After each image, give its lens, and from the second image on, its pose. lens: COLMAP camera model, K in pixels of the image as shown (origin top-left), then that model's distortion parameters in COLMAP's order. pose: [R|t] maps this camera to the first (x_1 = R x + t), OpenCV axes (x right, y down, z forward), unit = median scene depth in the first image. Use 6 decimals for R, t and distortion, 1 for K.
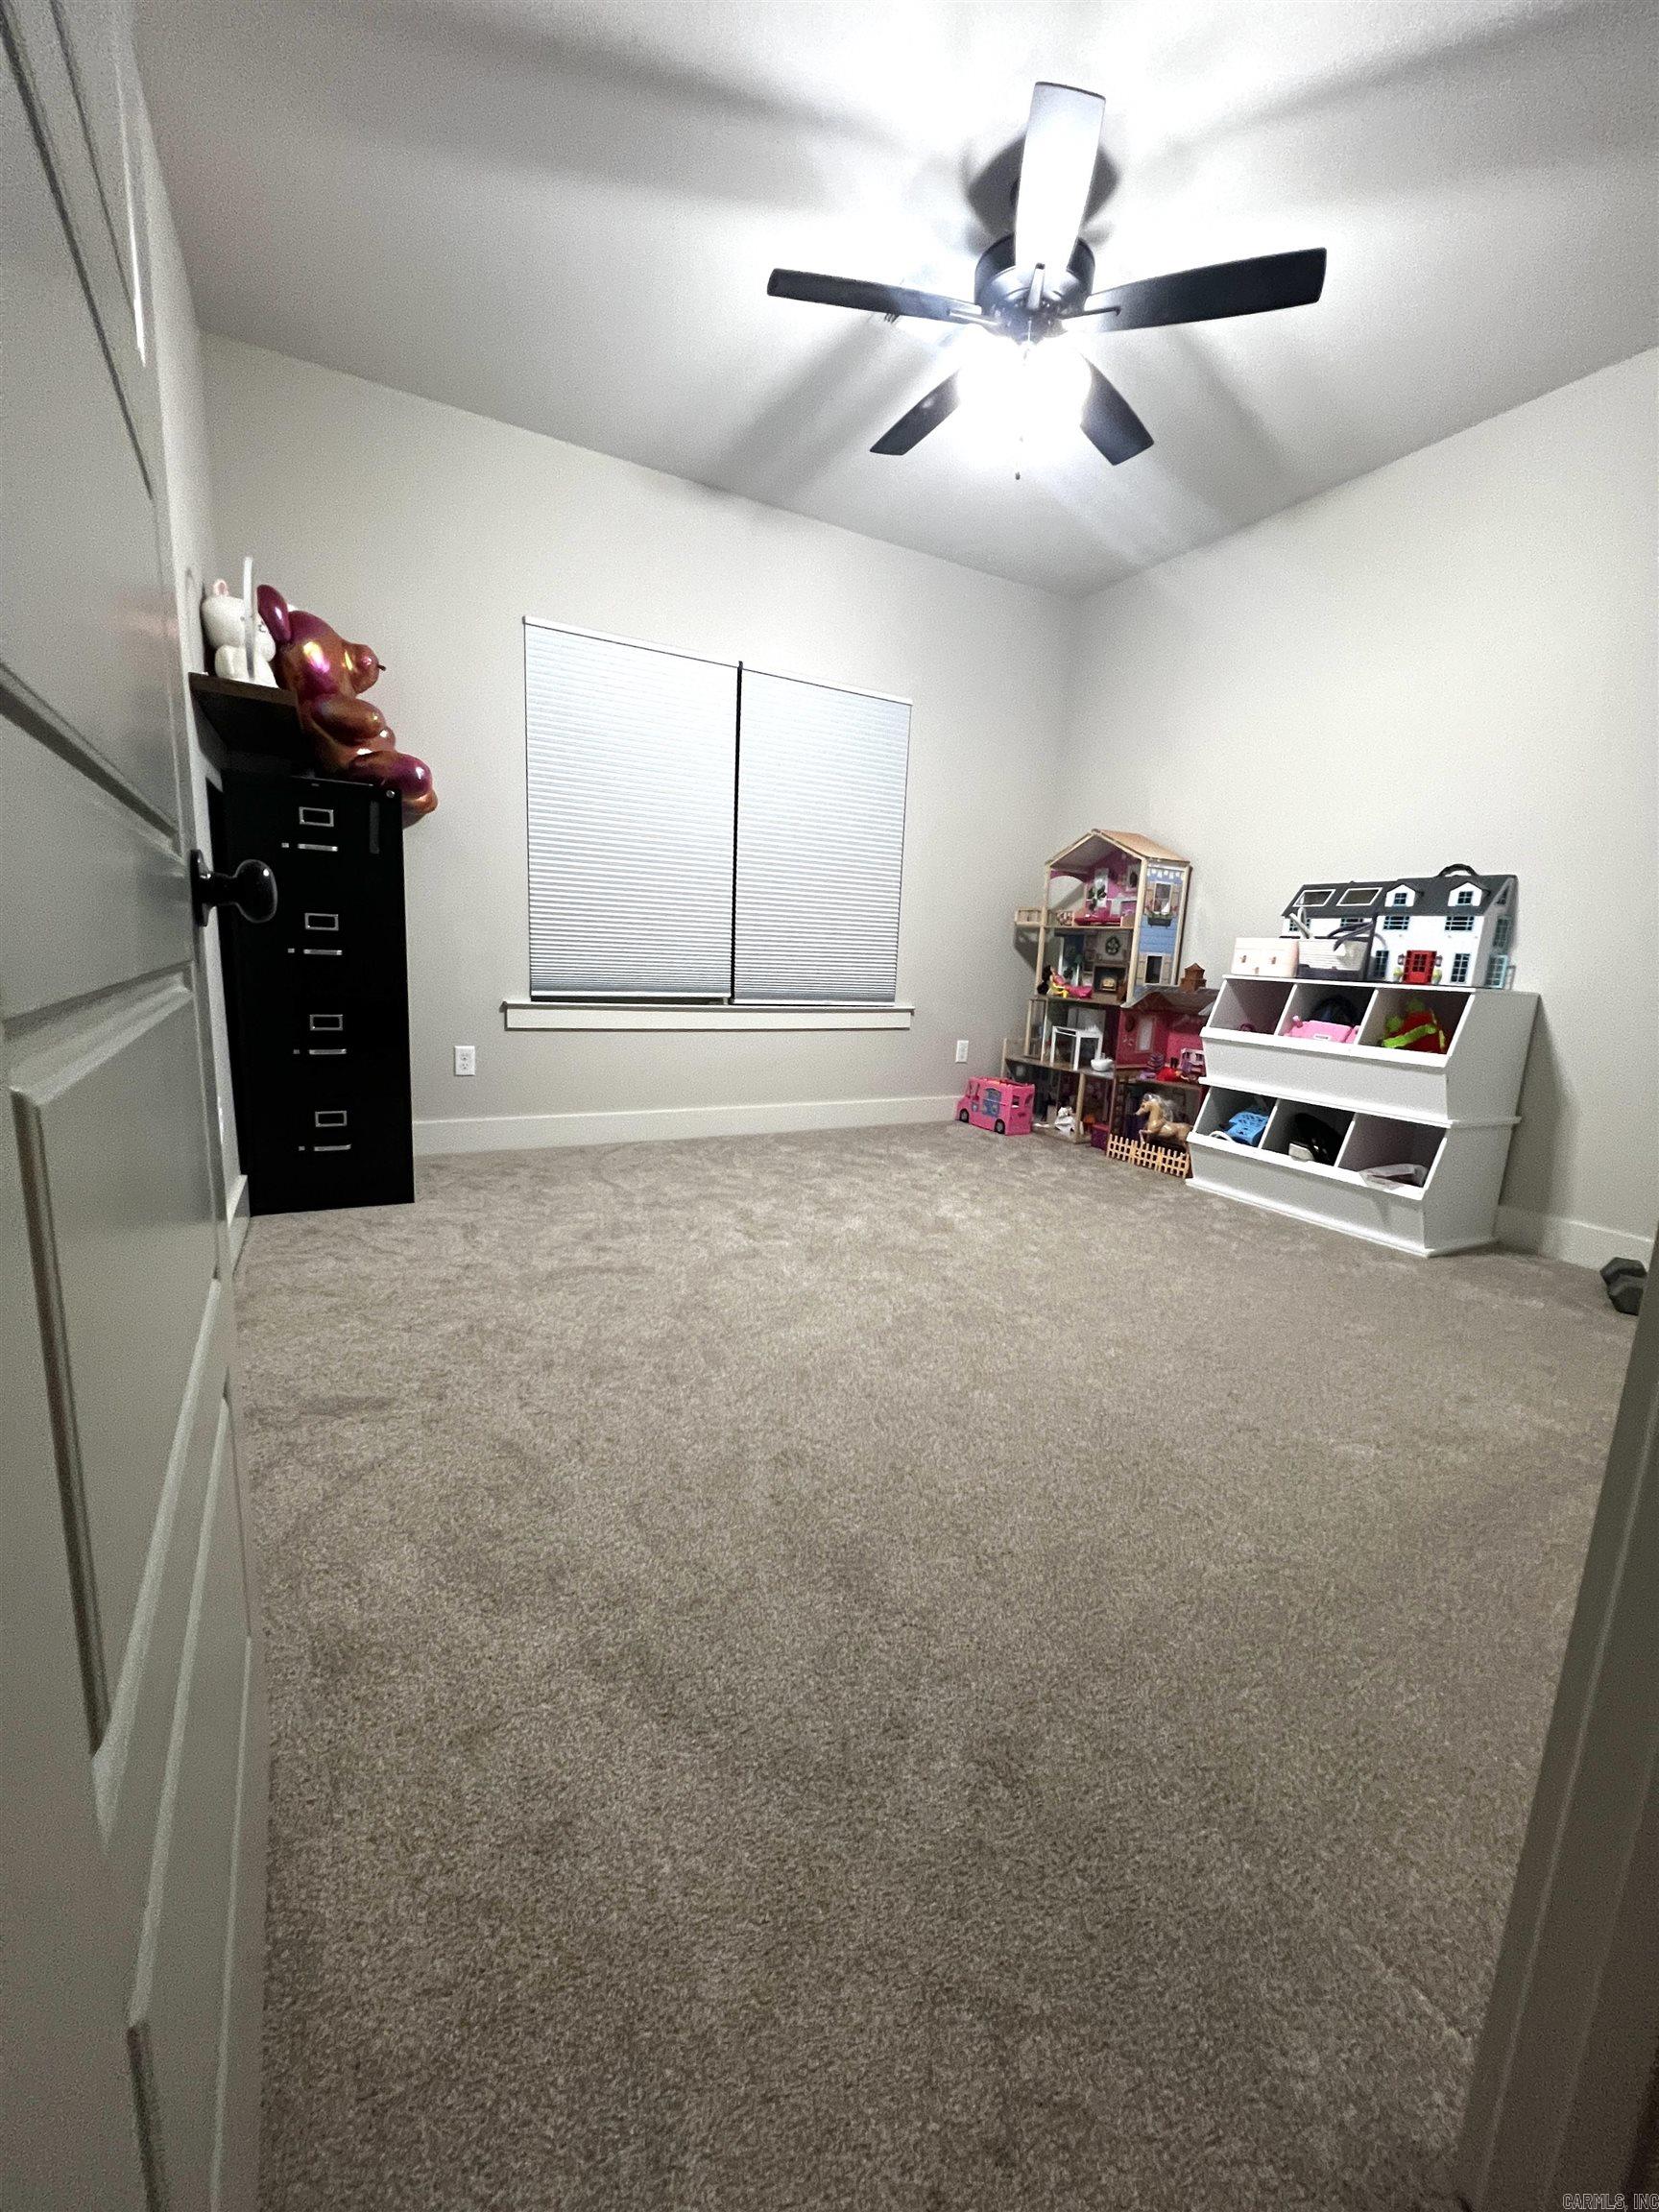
lens RADIAL K [[887.0, 0, 825.0], [0, 887.0, 1112.2], [0, 0, 1]] dist [0.000334, 0.000309]
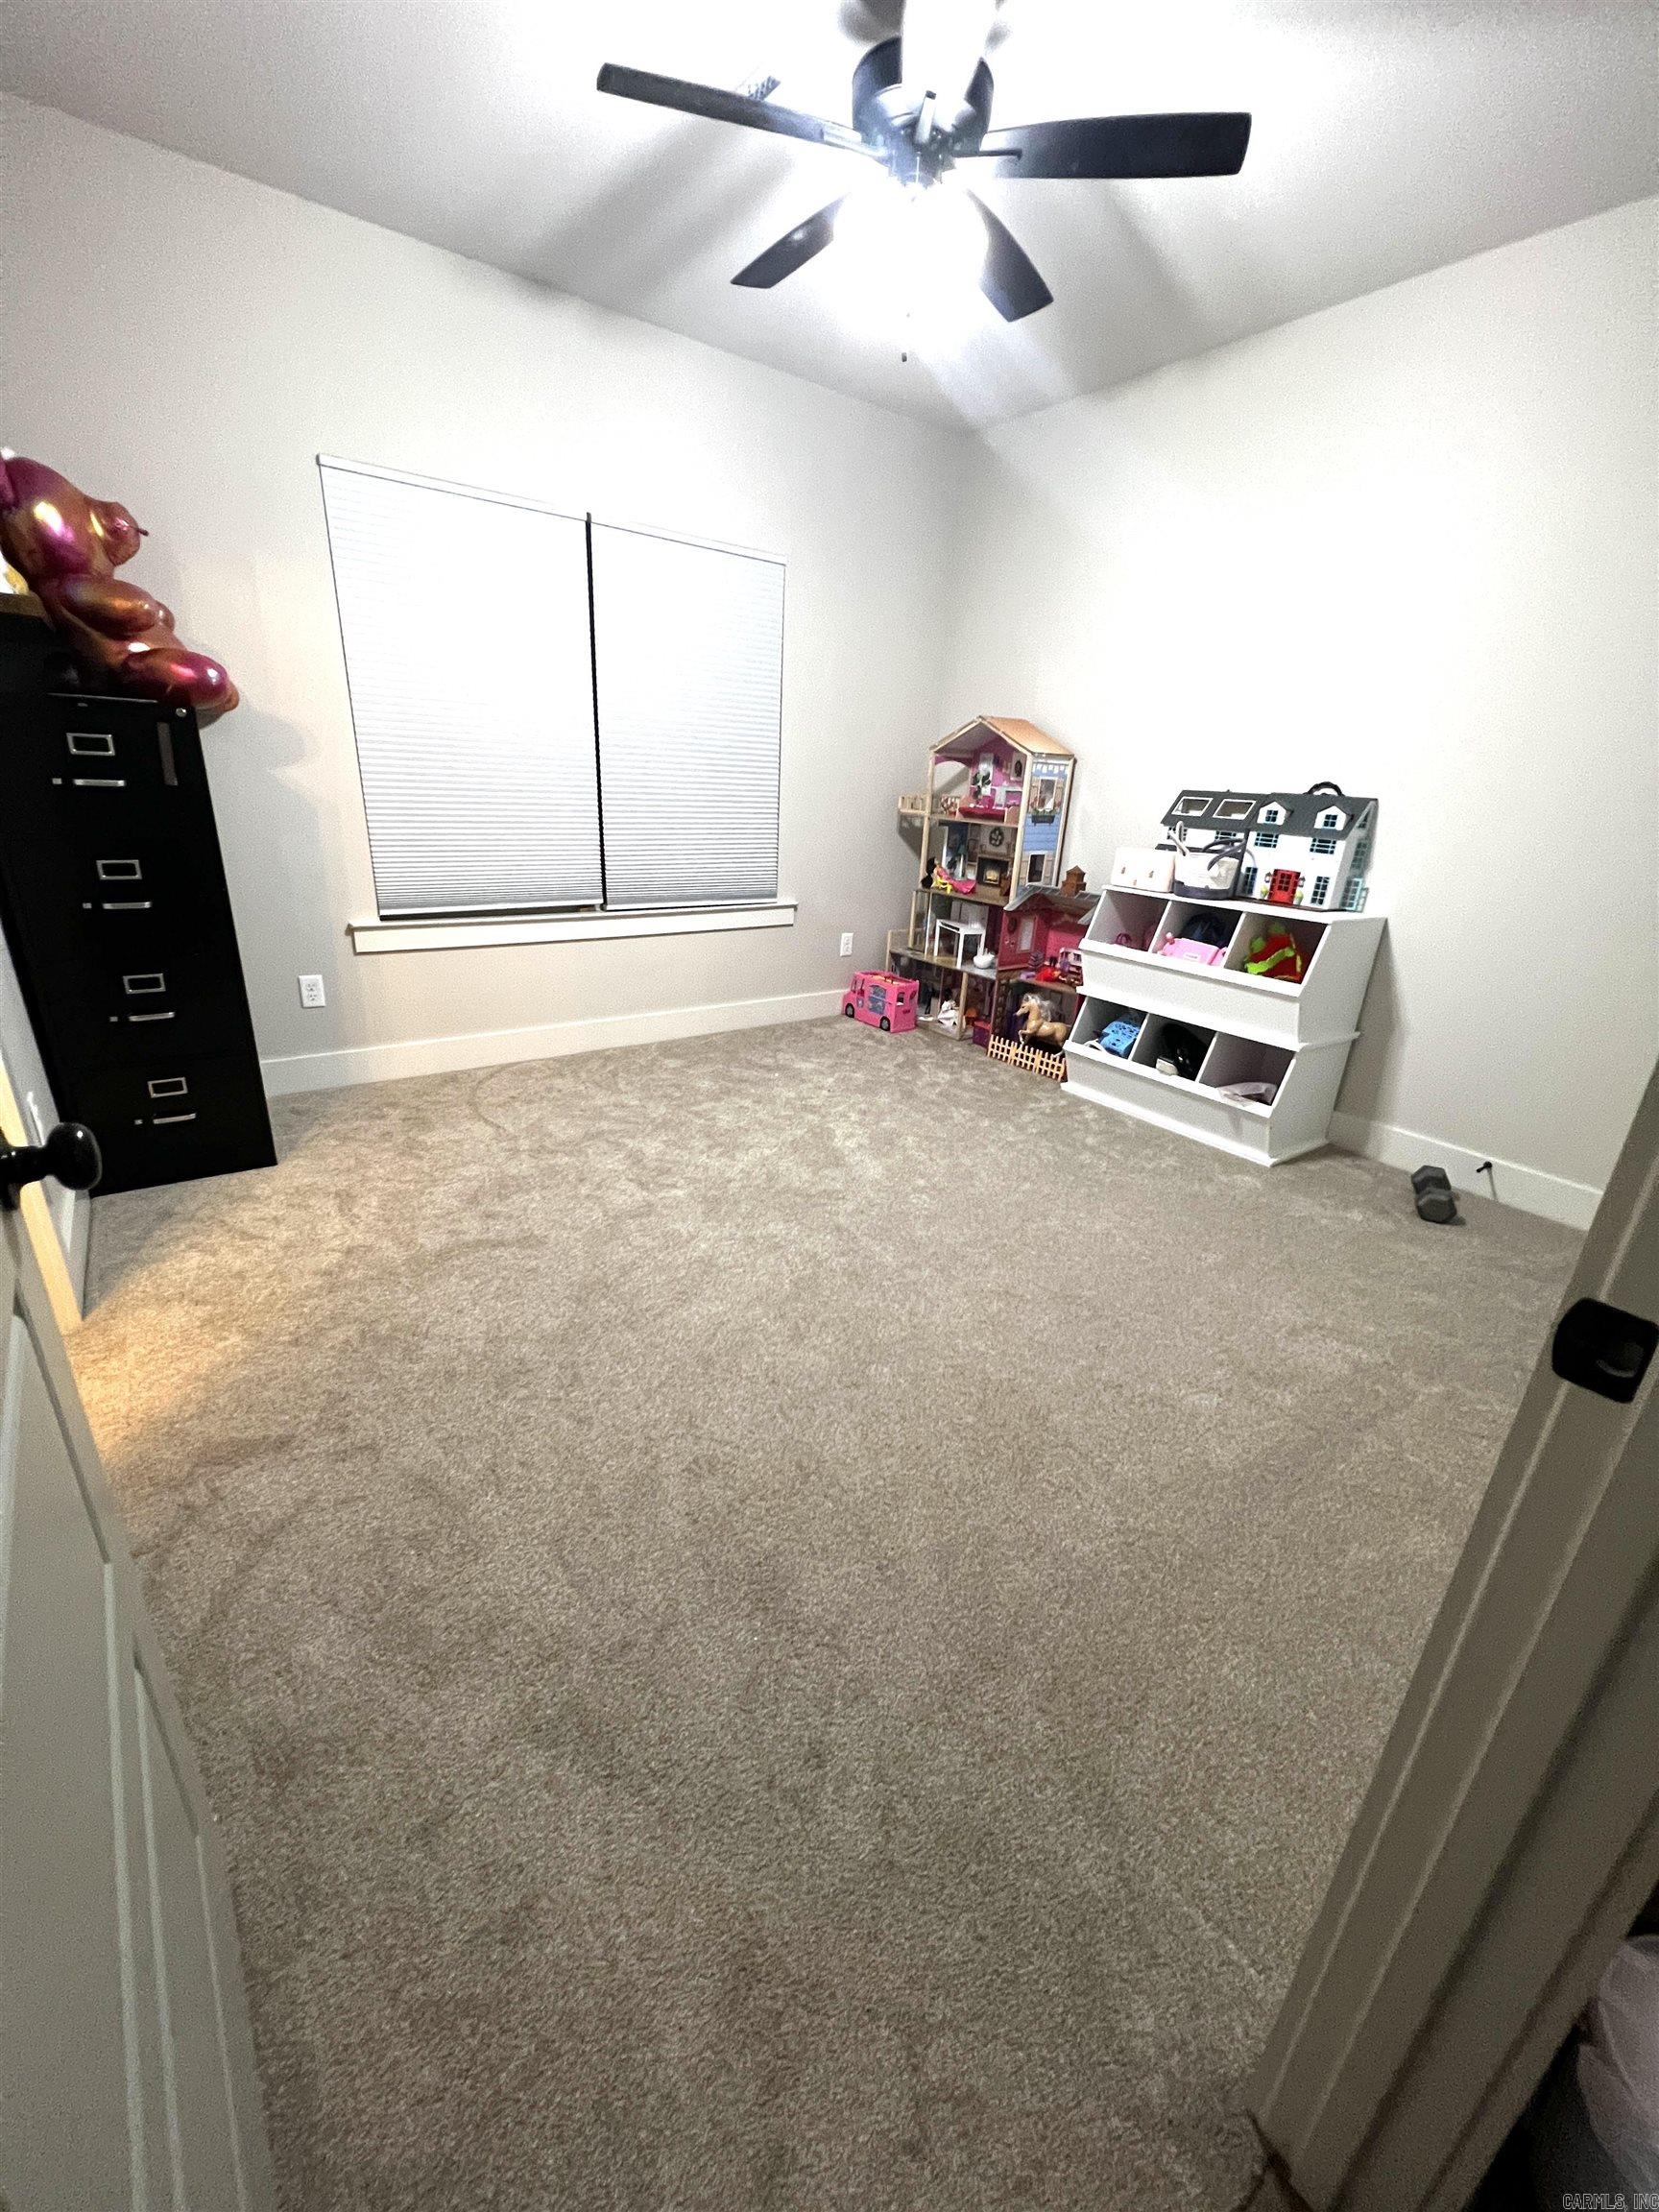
lens RADIAL K [[889.3, 0, 827.4], [0, 889.3, 1112.7], [0, 0, 1]] dist [-0.000181, 0.000518]
pose [[0.990449, -0.046594, 0.129771, -0.007562], [0.020932, 0.981075, 0.192493, -0.184438], [-0.136285, -0.187938, 0.972680, 0.021391]]
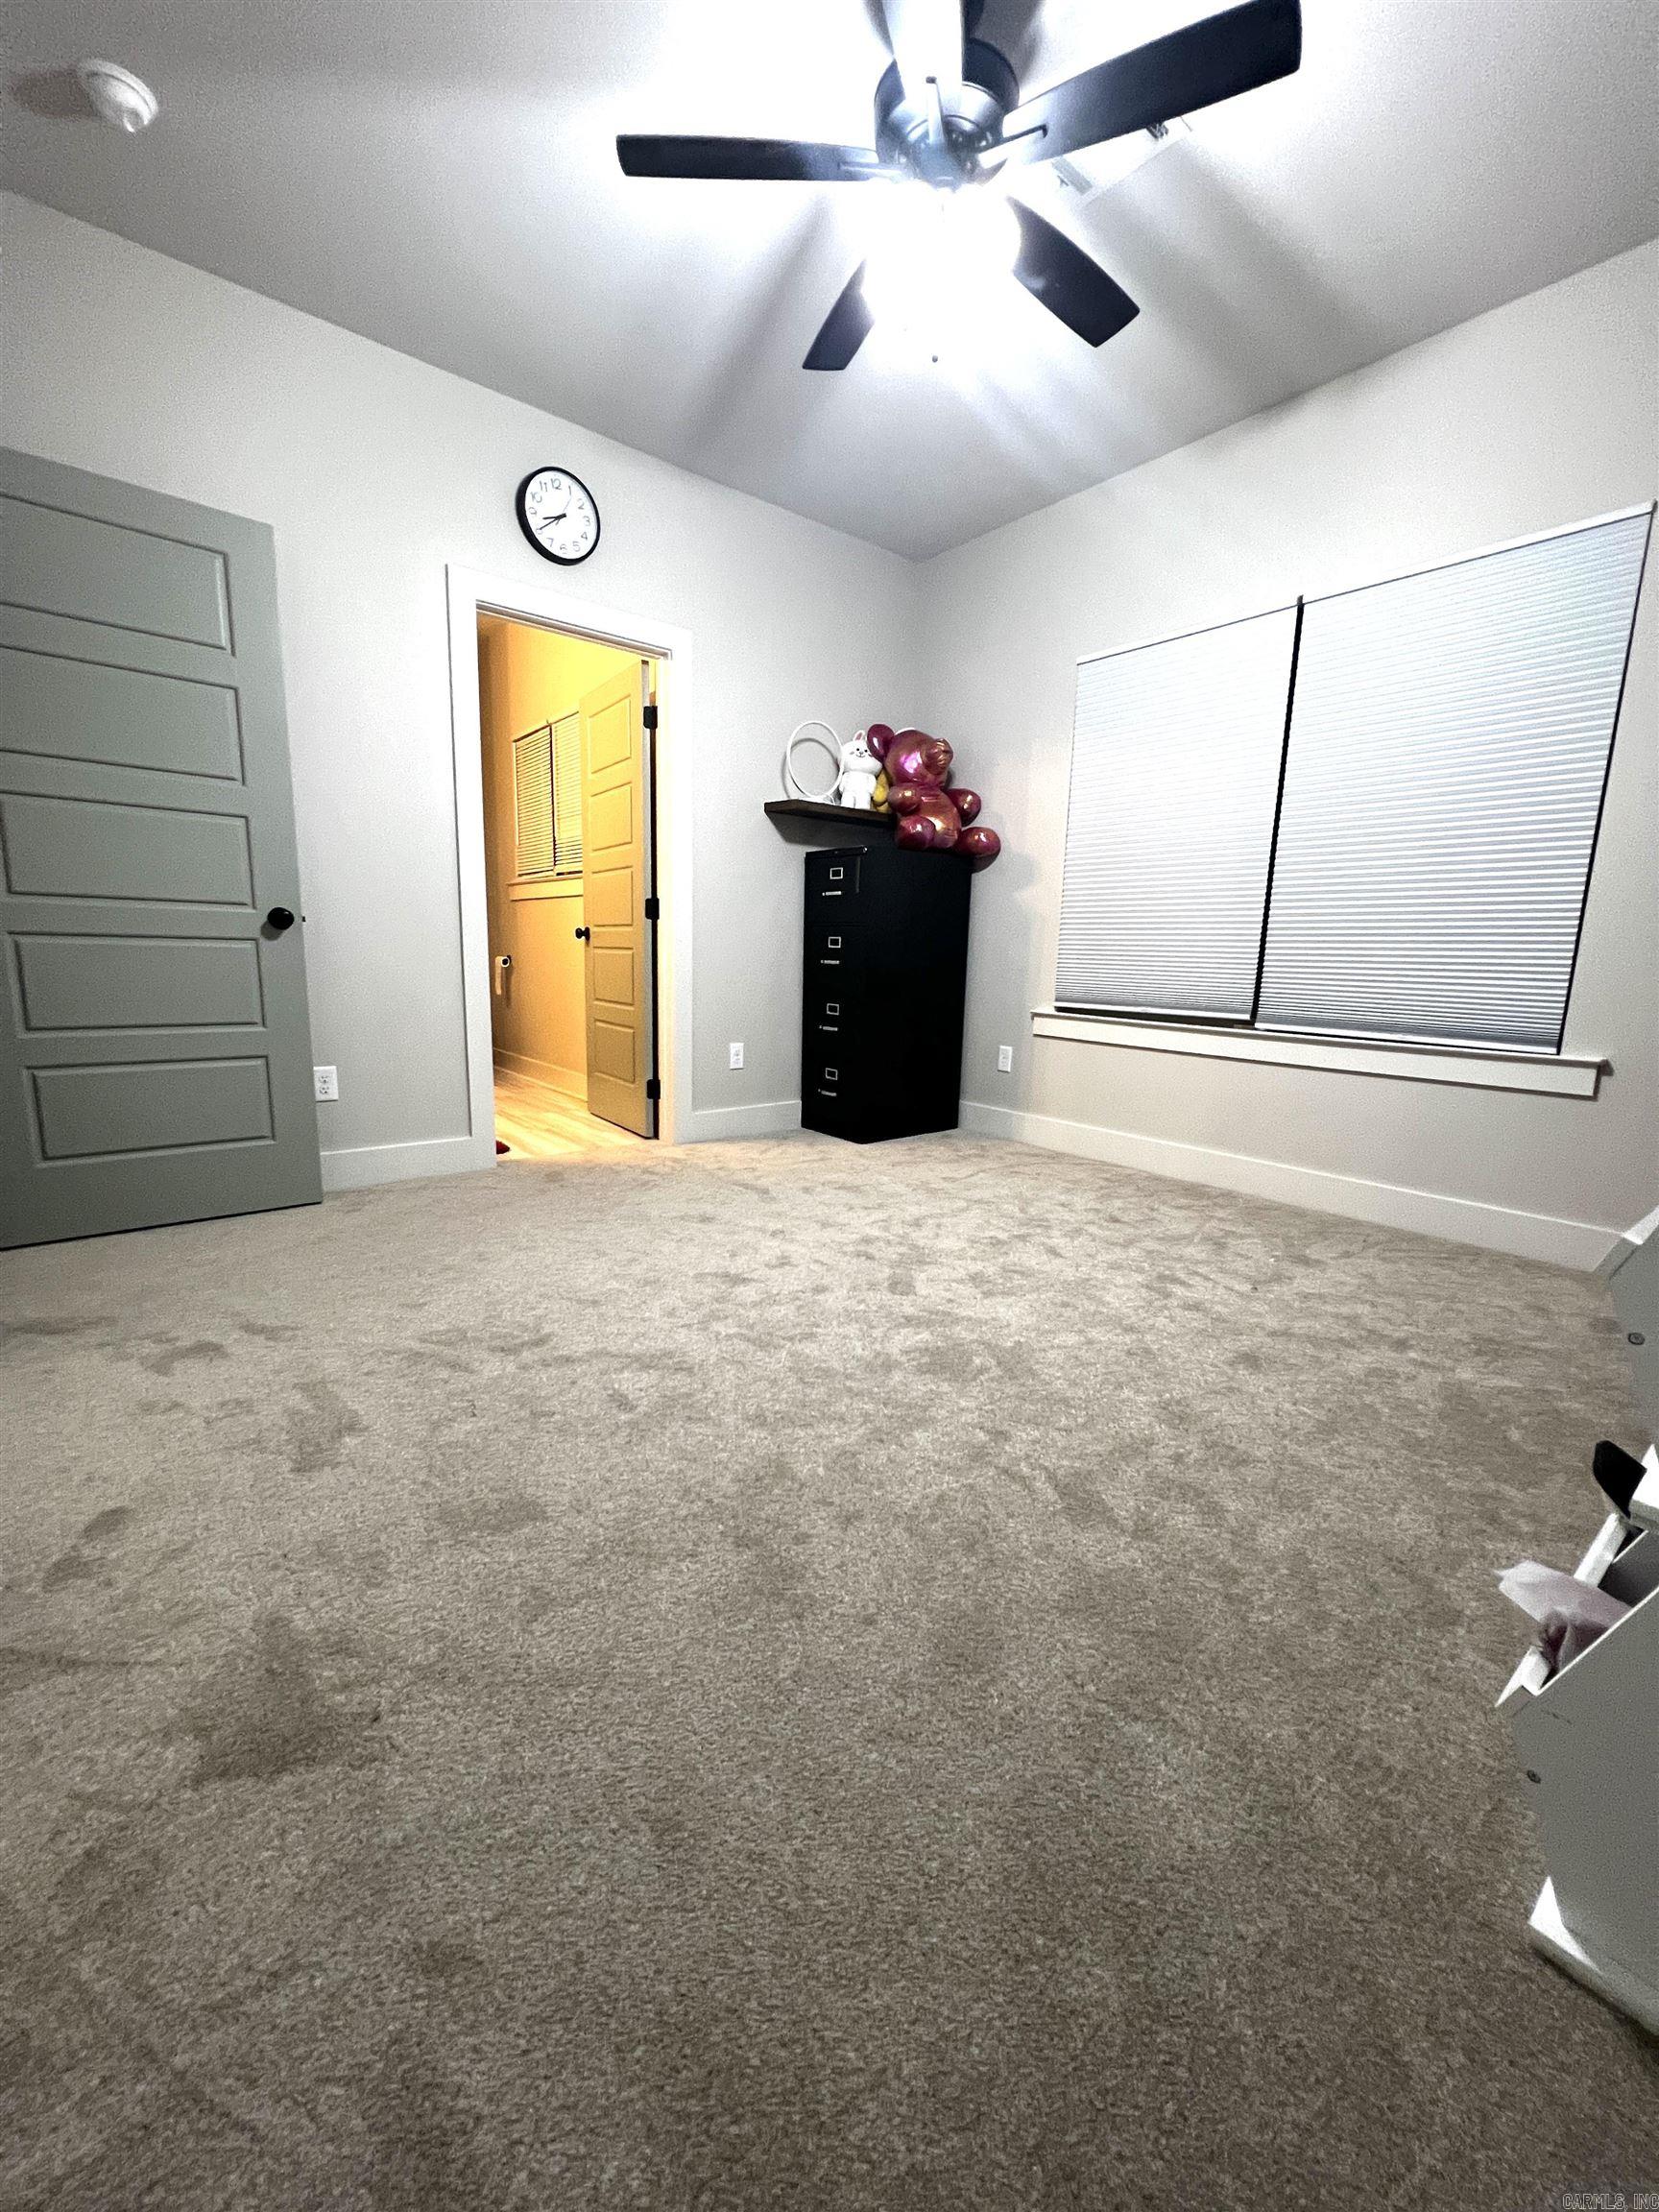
lens RADIAL K [[889.3, 0, 827.4], [0, 889.3, 1112.7], [0, 0, 1]] dist [-0.000181, 0.000518]
pose [[0.179079, 0.136537, -0.974314, 1.293323], [-0.195832, 0.975453, 0.100703, -0.111956], [0.964147, 0.172768, 0.201422, 1.009316]]
